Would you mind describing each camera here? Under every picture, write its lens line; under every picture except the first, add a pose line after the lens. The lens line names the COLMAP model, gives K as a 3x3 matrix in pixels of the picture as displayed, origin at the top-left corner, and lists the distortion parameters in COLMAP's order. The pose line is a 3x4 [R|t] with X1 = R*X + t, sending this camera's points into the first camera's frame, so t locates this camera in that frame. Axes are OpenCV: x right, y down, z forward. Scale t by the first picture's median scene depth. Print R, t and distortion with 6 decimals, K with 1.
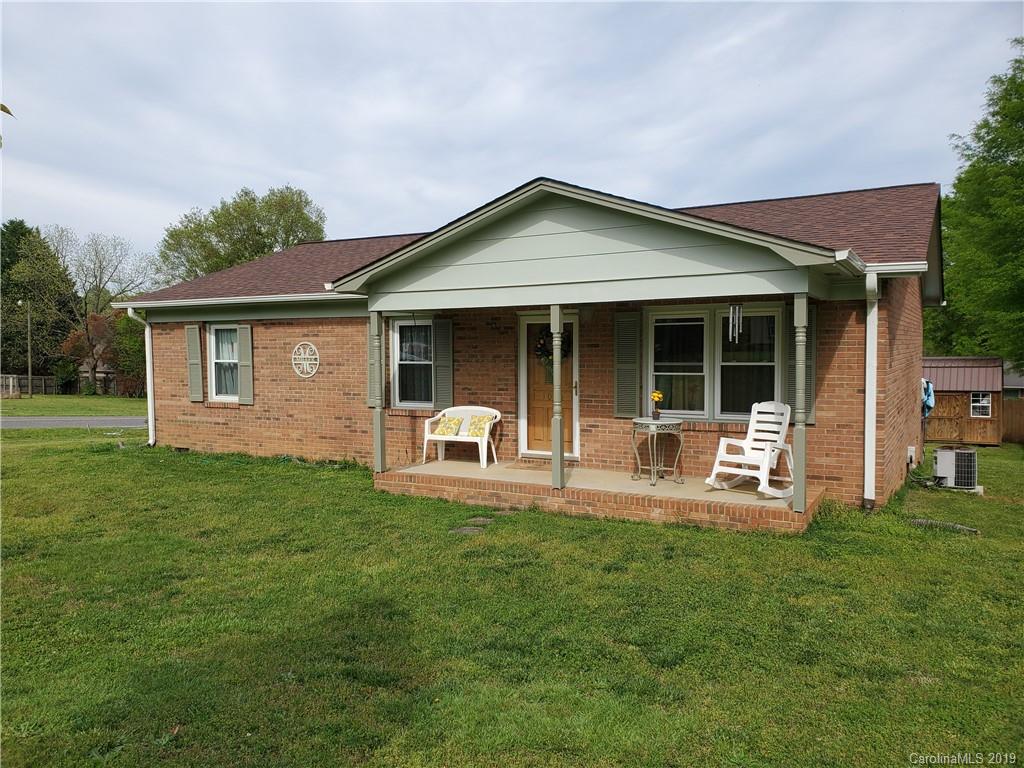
lens RADIAL K [[797.4, 0, 507.4], [0, 797.4, 387.9], [0, 0, 1]] dist [0.019559, -0.012753]
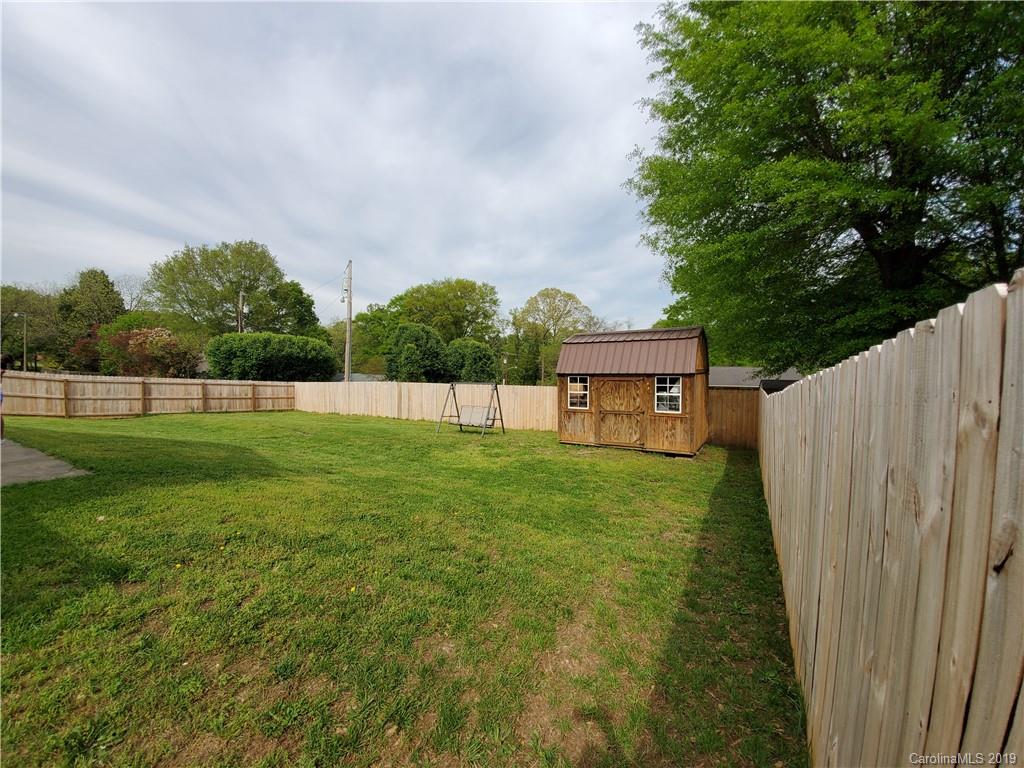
lens RADIAL K [[406.7, 0, 511.9], [0, 406.7, 391.1], [0, 0, 1]] dist [-0.010457, -0.004242]
pose [[0.999585, 0.002096, 0.028724, 1.215353], [-0.002572, 0.999860, 0.016517, 0.035119], [-0.028685, -0.016584, 0.999451, 1.794038]]
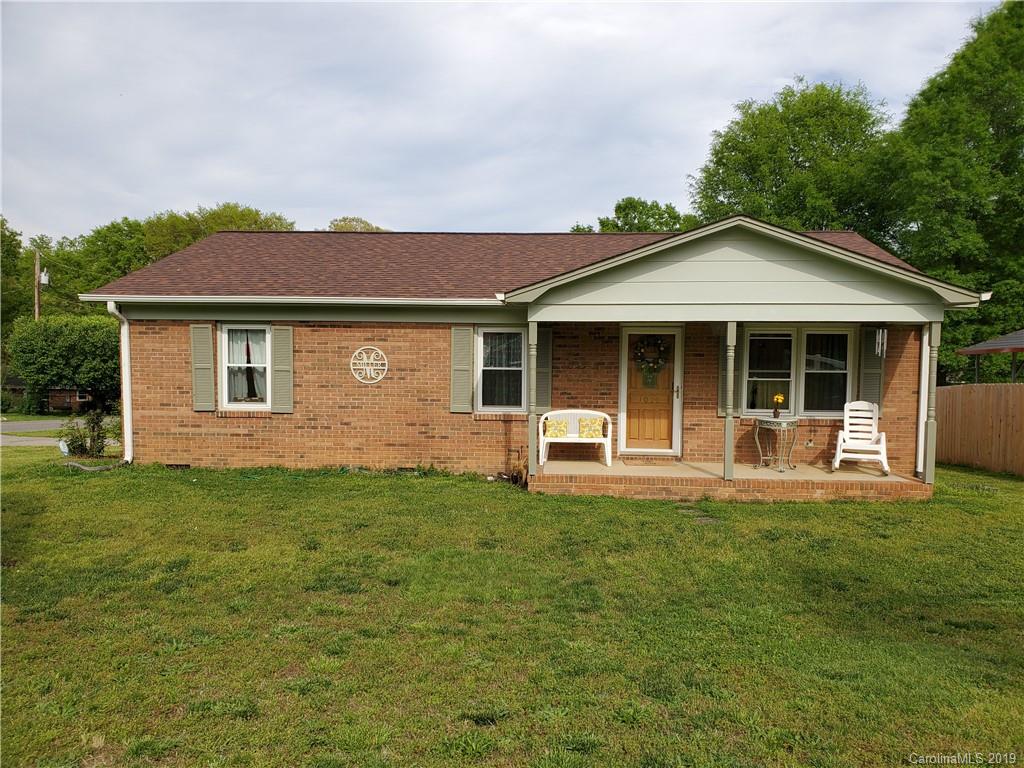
lens RADIAL K [[797.4, 0, 509.8], [0, 797.4, 387.7], [0, 0, 1]] dist [0.019559, -0.012753]
pose [[0.896682, -0.012522, 0.442497, -0.654471], [0.008603, 0.999904, 0.010863, -0.020877], [-0.442591, -0.005934, 0.896704, 0.082405]]
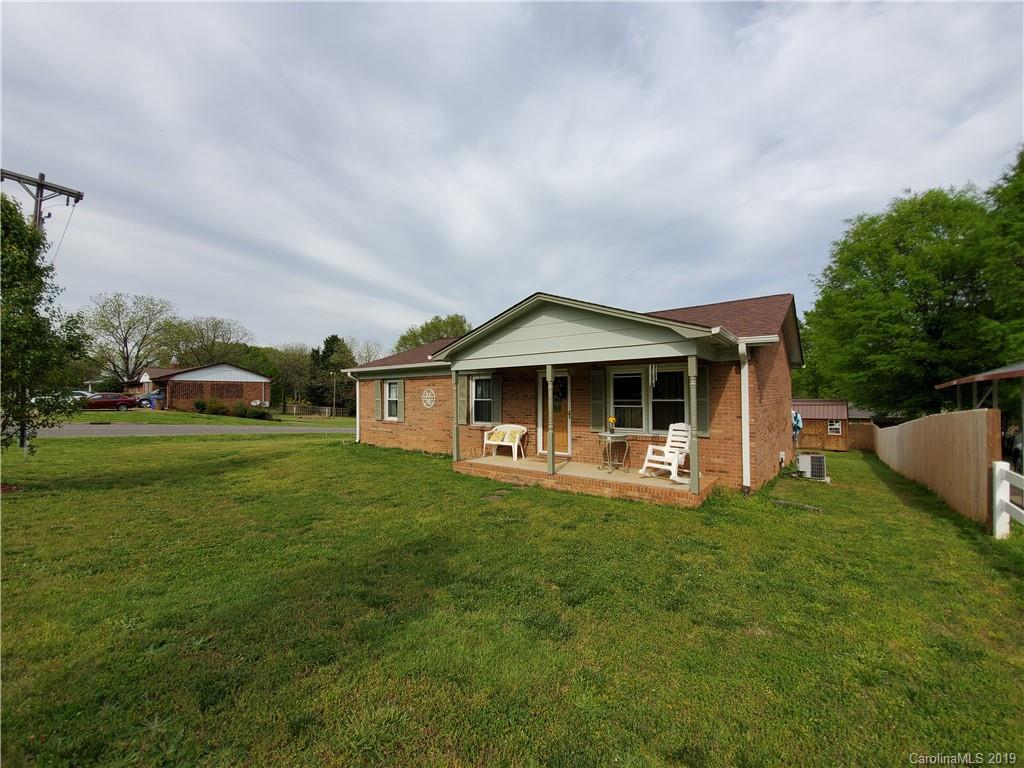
lens RADIAL K [[406.7, 0, 510.9], [0, 406.7, 385.7], [0, 0, 1]] dist [-0.010457, -0.004242]
pose [[0.988840, -0.002412, -0.148963, 0.096641], [-0.008482, 0.997336, -0.072453, 0.003259], [0.148741, 0.072908, 0.986185, 0.112030]]
